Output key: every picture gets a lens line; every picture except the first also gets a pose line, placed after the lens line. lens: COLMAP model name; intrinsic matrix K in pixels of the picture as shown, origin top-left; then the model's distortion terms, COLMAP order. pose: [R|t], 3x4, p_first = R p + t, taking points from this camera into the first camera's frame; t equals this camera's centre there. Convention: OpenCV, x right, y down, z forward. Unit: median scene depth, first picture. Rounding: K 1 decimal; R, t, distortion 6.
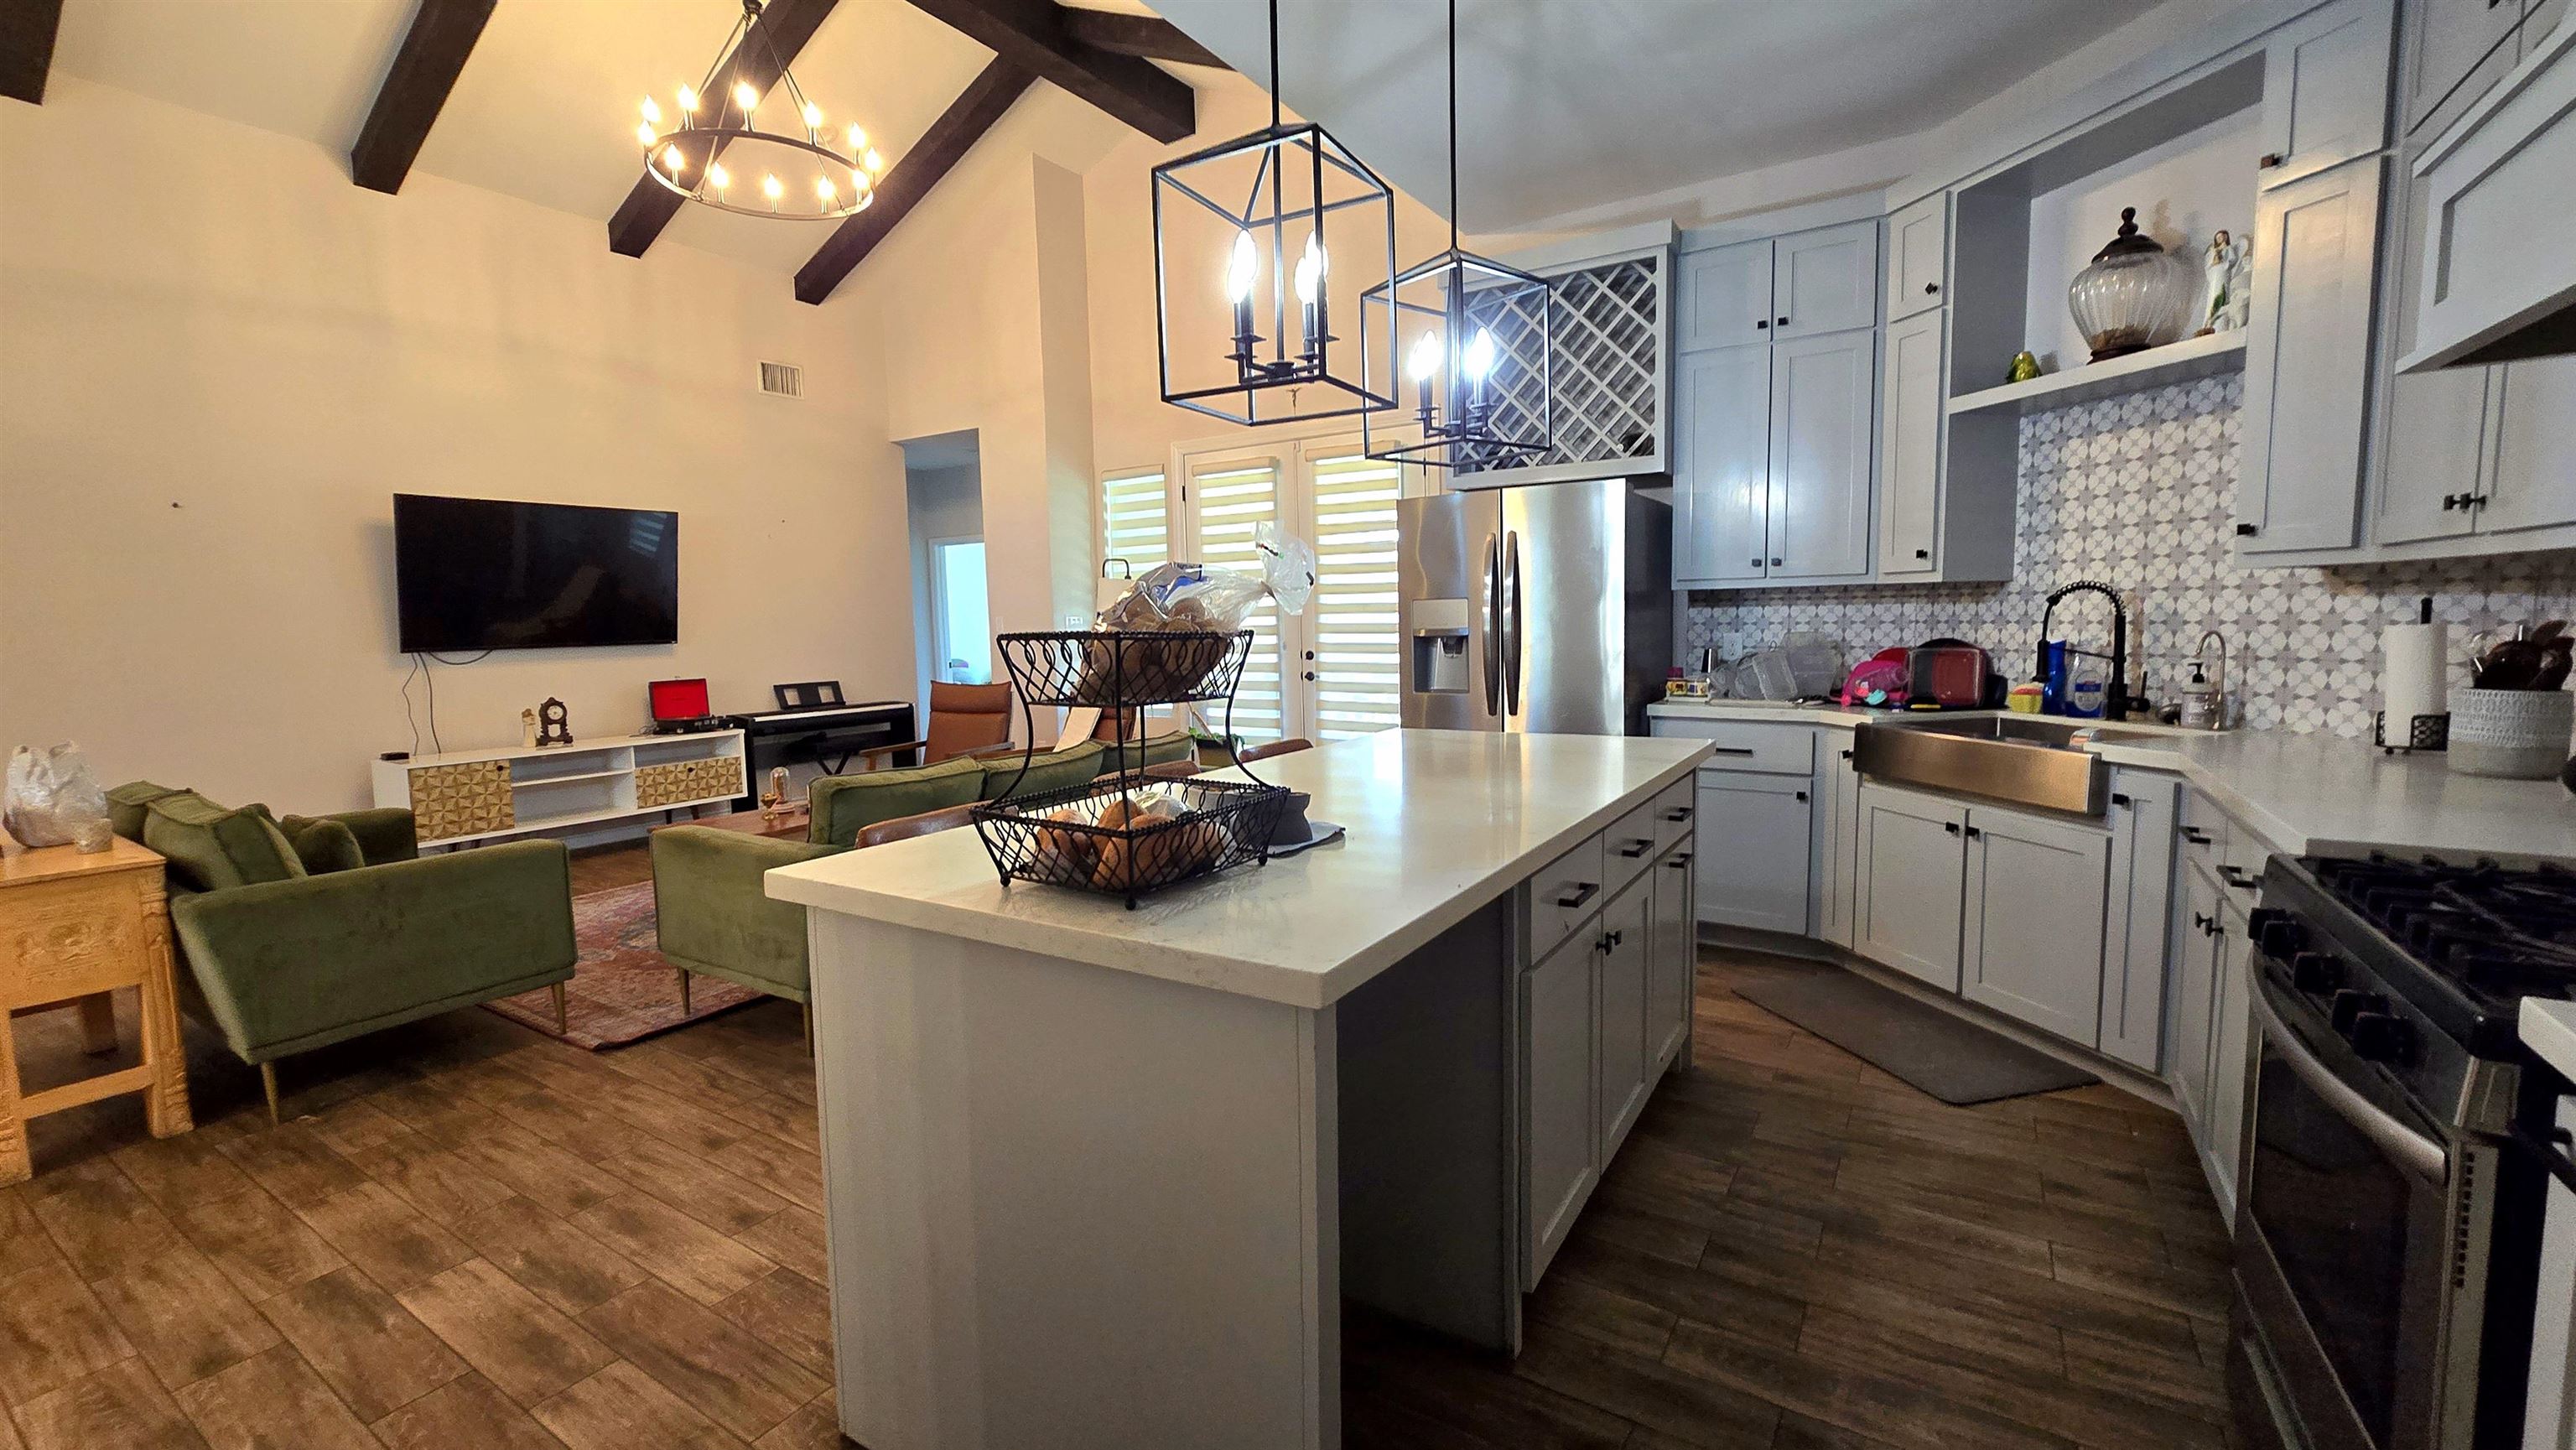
lens RADIAL K [[1046.8, 0, 1293.7], [0, 1046.8, 725.9], [0, 0, 1]] dist [-0.005629, 0.000741]
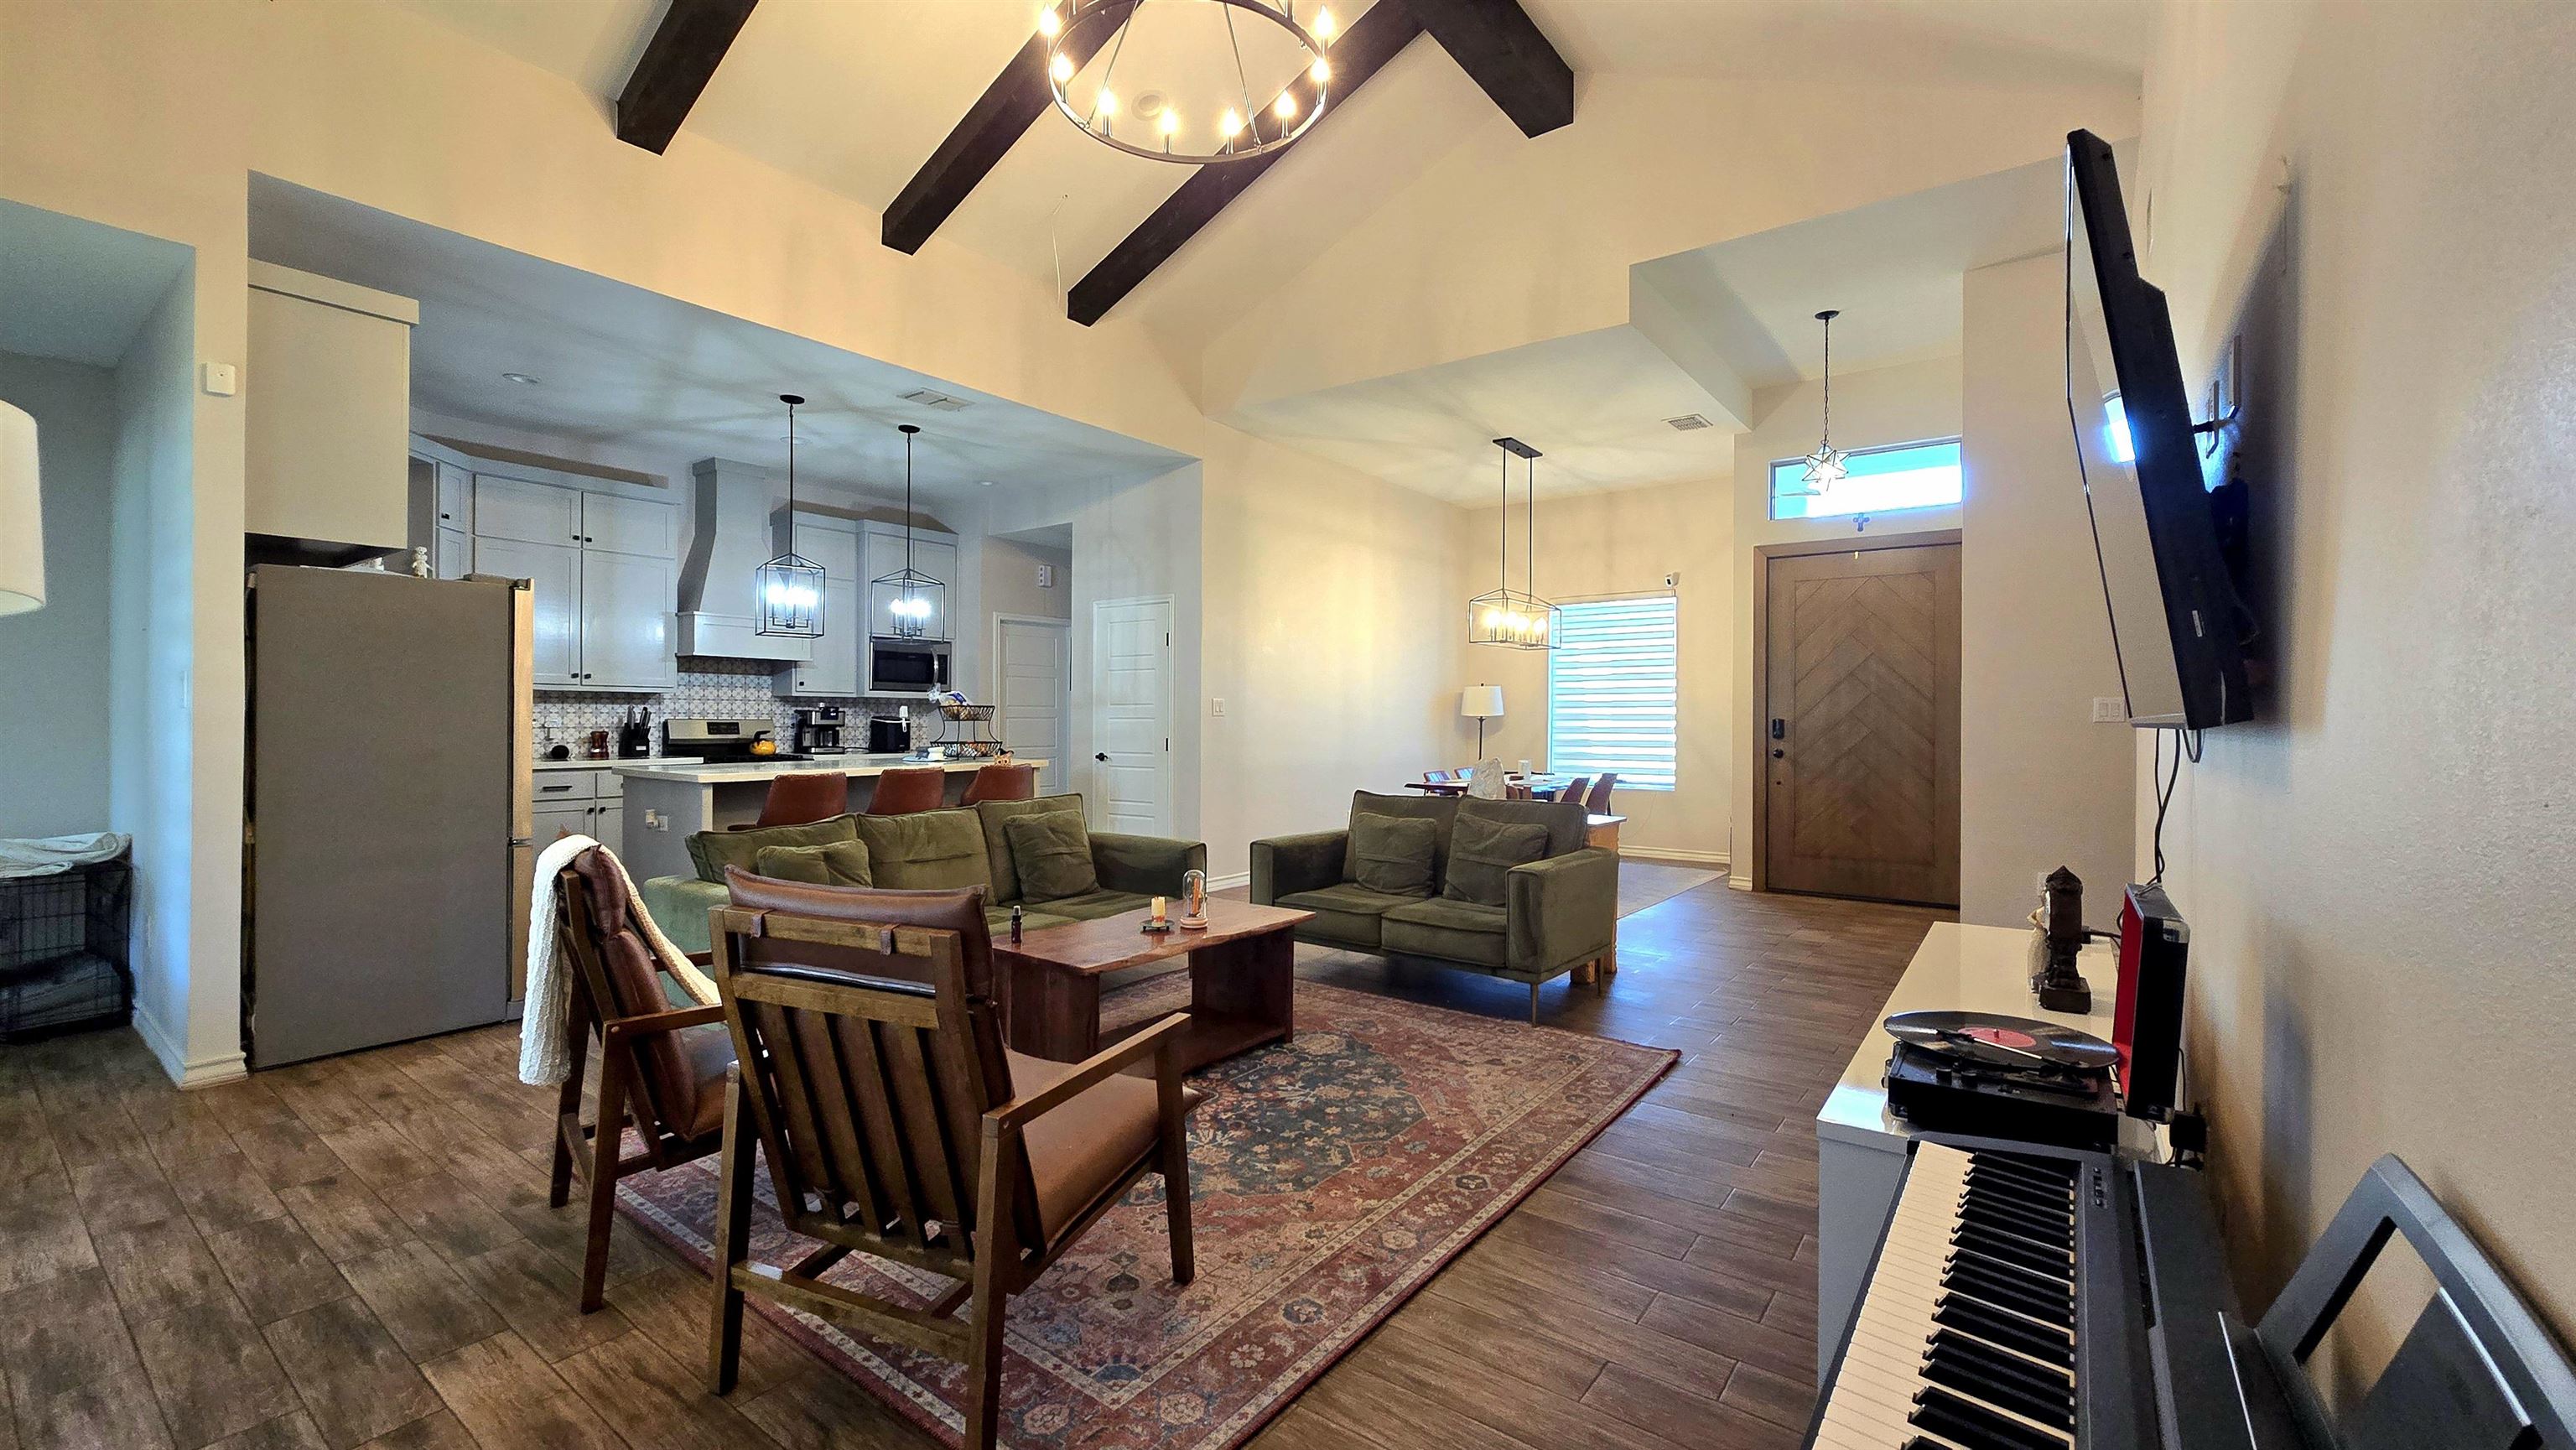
lens RADIAL K [[1046.8, 0, 1285.7], [0, 1046.8, 726.5], [0, 0, 1]] dist [-0.005629, 0.000741]
pose [[-0.996791, 0.014390, 0.078743, -0.909488], [0.023141, 0.993509, 0.111374, -0.227423], [-0.076629, 0.112839, -0.990654, 2.574621]]
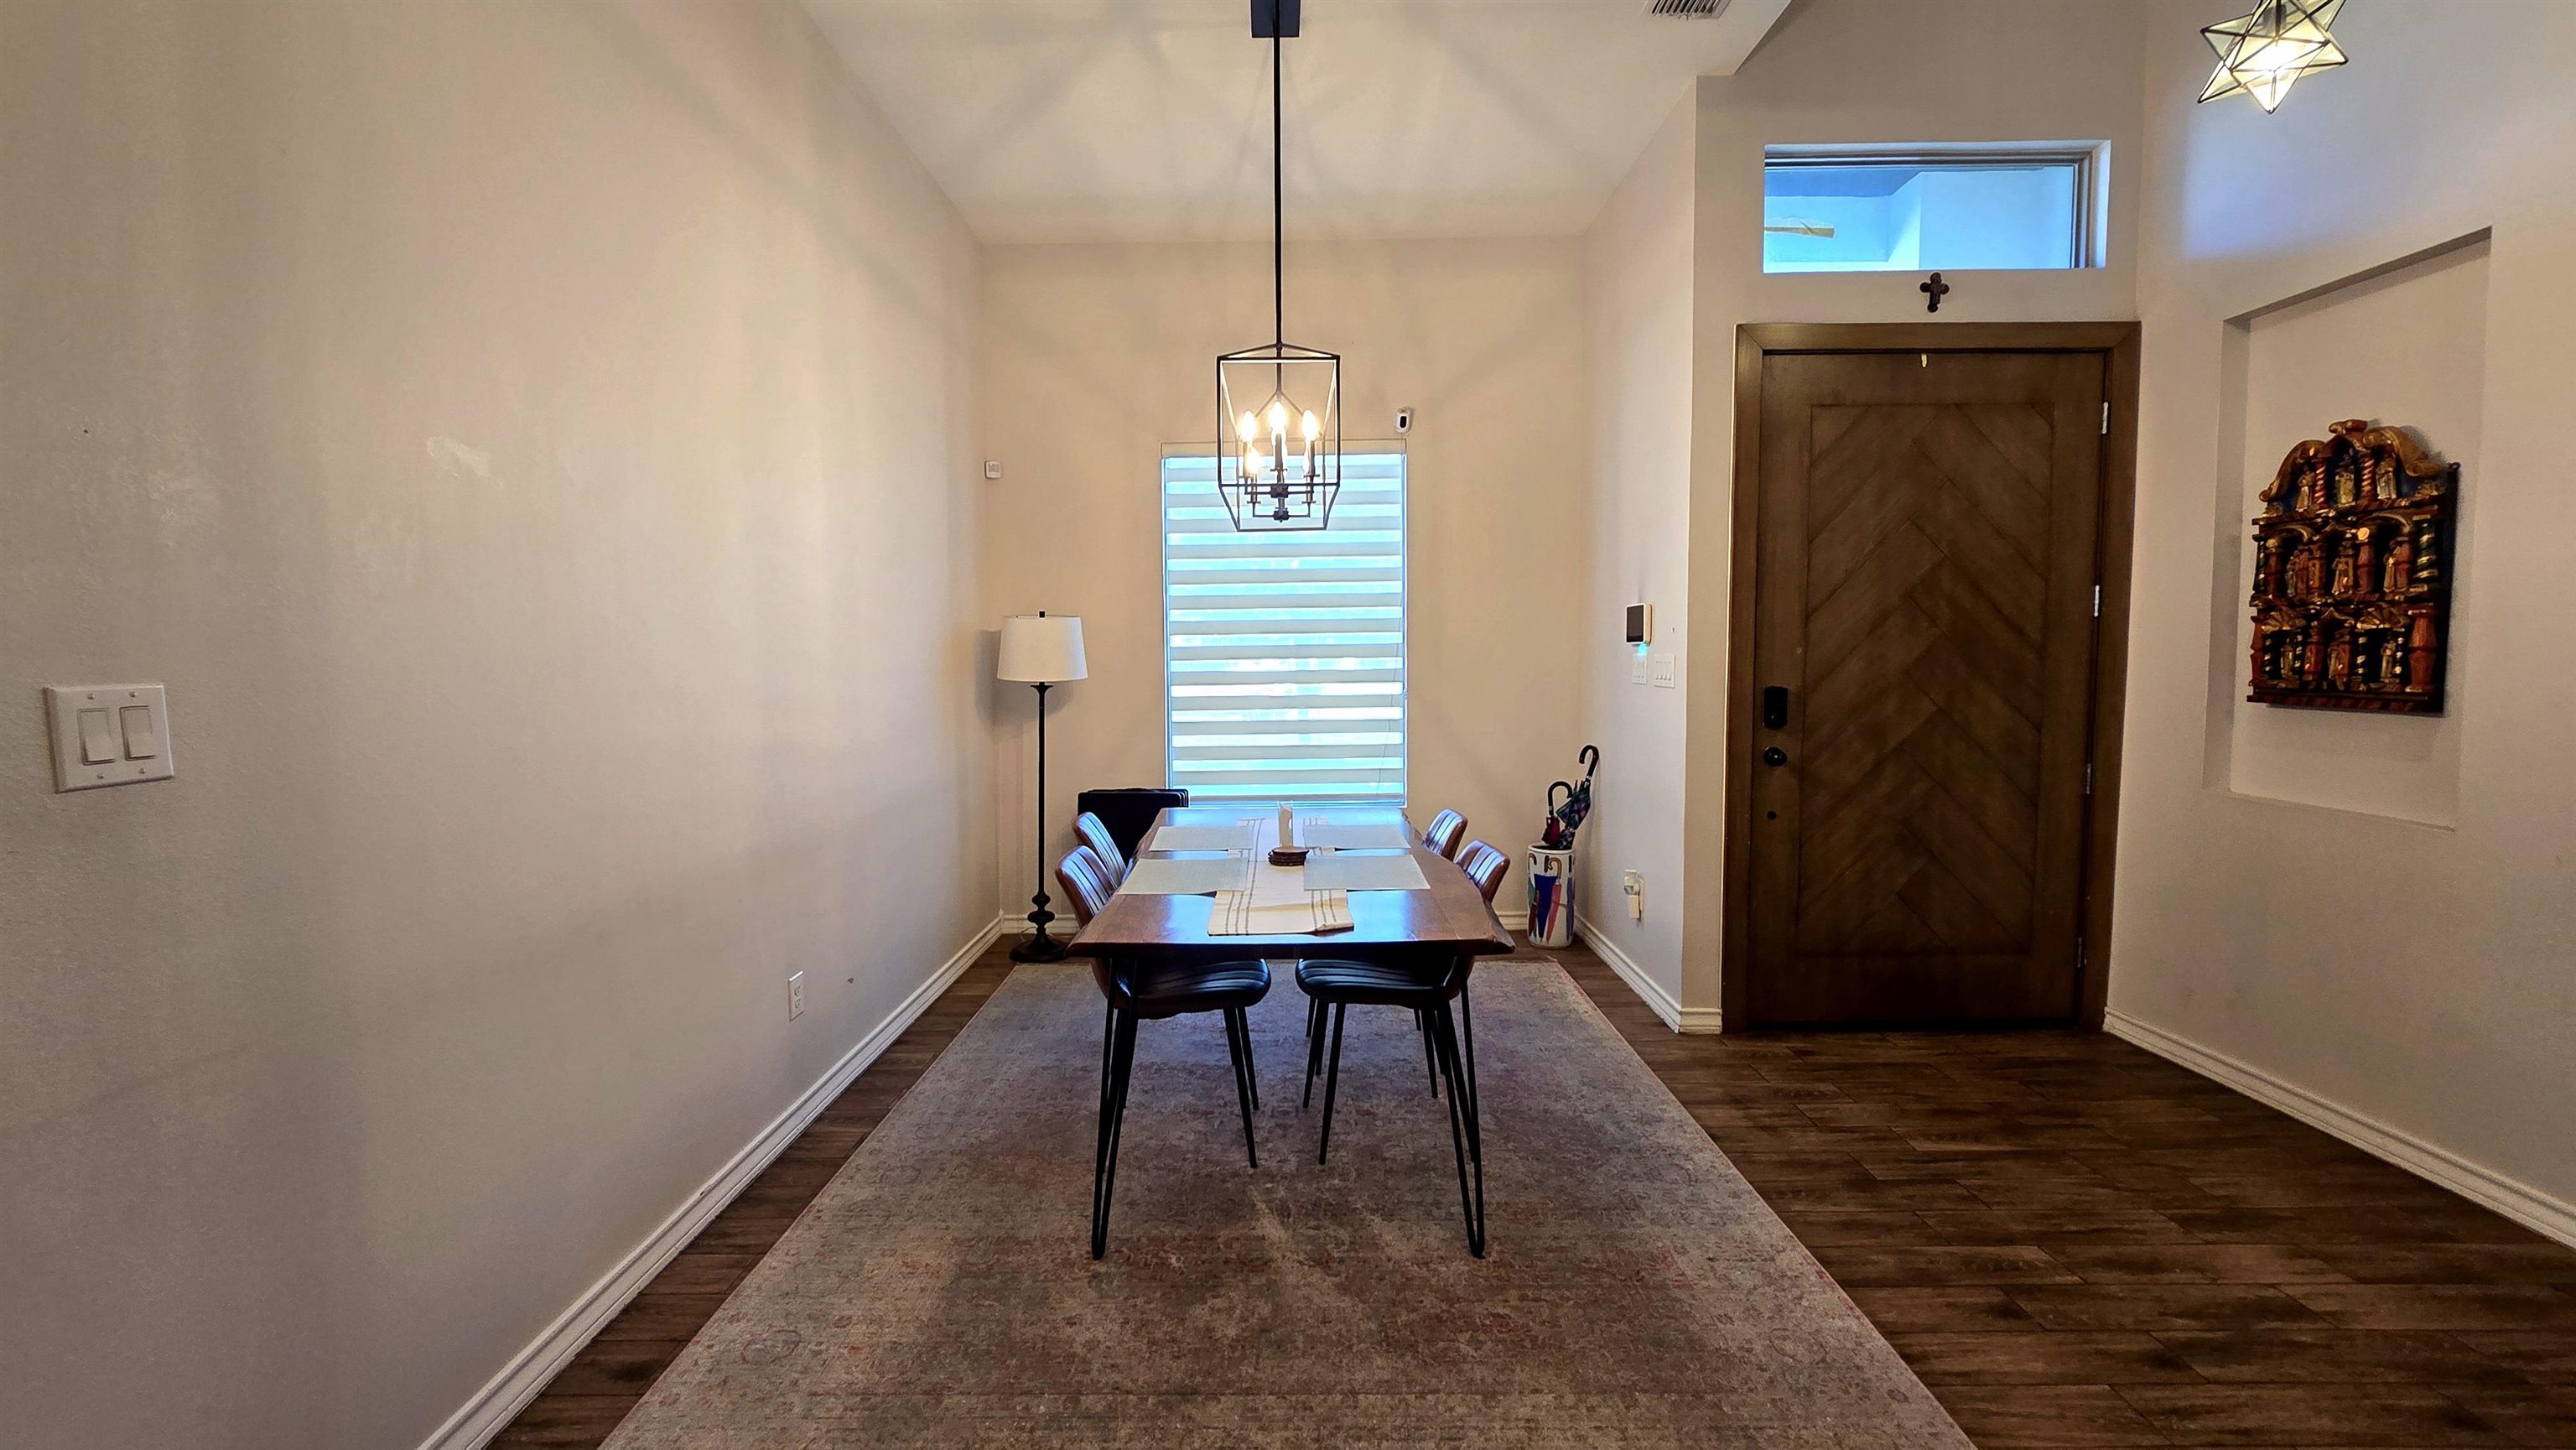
lens RADIAL K [[1046.8, 0, 1275.7], [0, 1046.8, 729.8], [0, 0, 1]] dist [-0.005629, 0.000741]
pose [[-0.847062, 0.068955, -0.527002, -0.744010], [-0.029445, 0.983937, 0.176069, -0.097985], [0.530678, 0.164659, -0.831426, 0.827353]]
